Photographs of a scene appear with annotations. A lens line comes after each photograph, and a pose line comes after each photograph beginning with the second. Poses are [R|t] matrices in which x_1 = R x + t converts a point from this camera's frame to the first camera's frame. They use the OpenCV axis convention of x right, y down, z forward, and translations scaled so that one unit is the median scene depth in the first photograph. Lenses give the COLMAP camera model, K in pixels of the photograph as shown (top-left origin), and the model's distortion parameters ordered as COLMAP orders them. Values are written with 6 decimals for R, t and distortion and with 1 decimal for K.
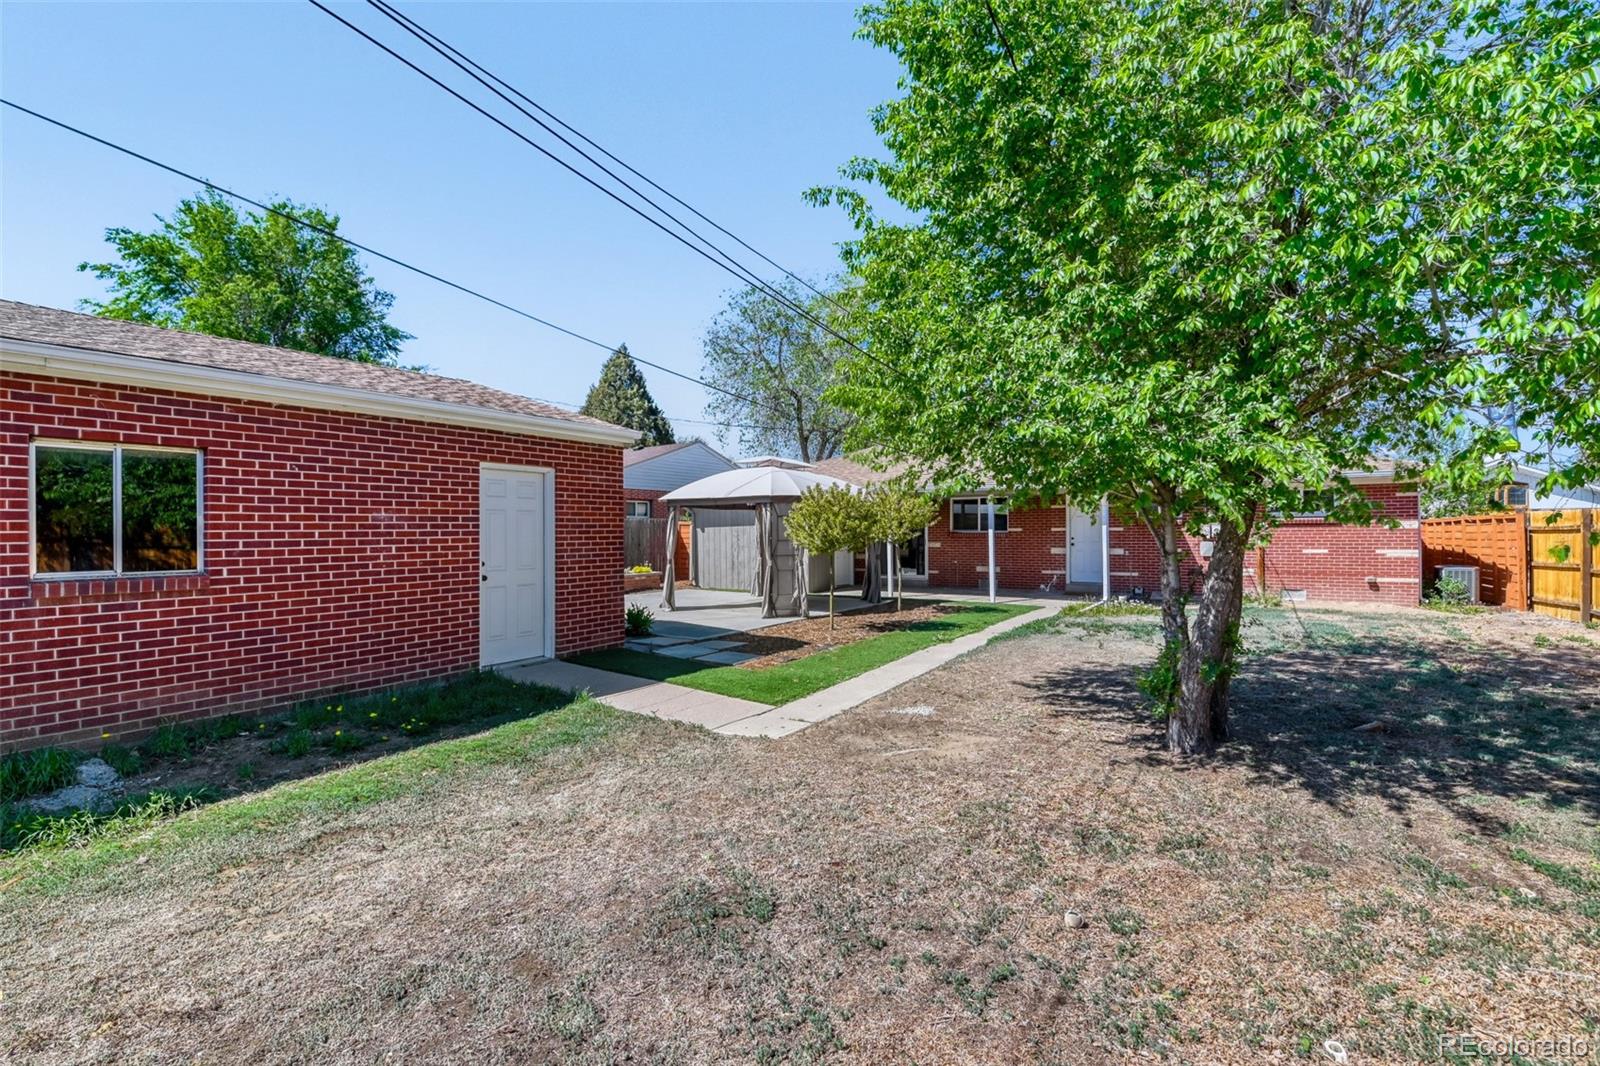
lens RADIAL K [[692.0, 0, 799.5], [0, 692.0, 543.3], [0, 0, 1]] dist [-0.010315, -0.002803]
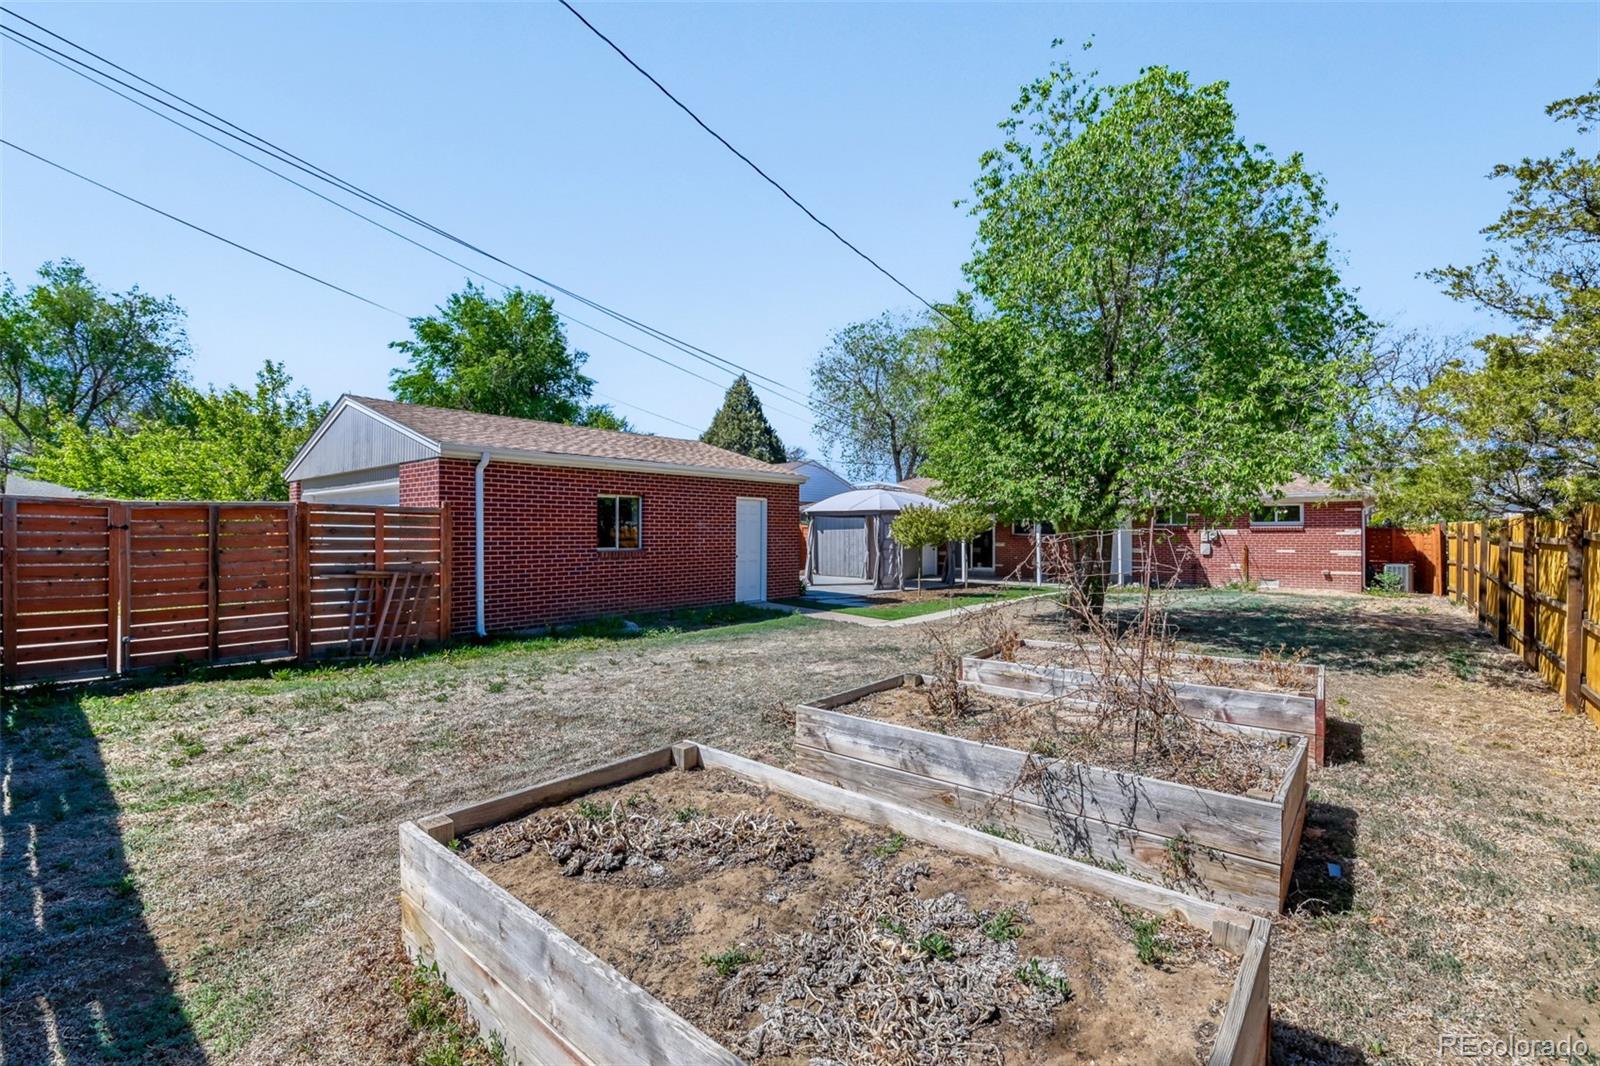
lens RADIAL K [[692.0, 0, 803.8], [0, 692.0, 540.0], [0, 0, 1]] dist [-0.010315, -0.002803]
pose [[0.992633, 0.008604, -0.120856, -0.017387], [-0.009488, 0.999932, -0.006737, 0.007149], [0.120790, 0.007834, 0.992647, -0.408197]]
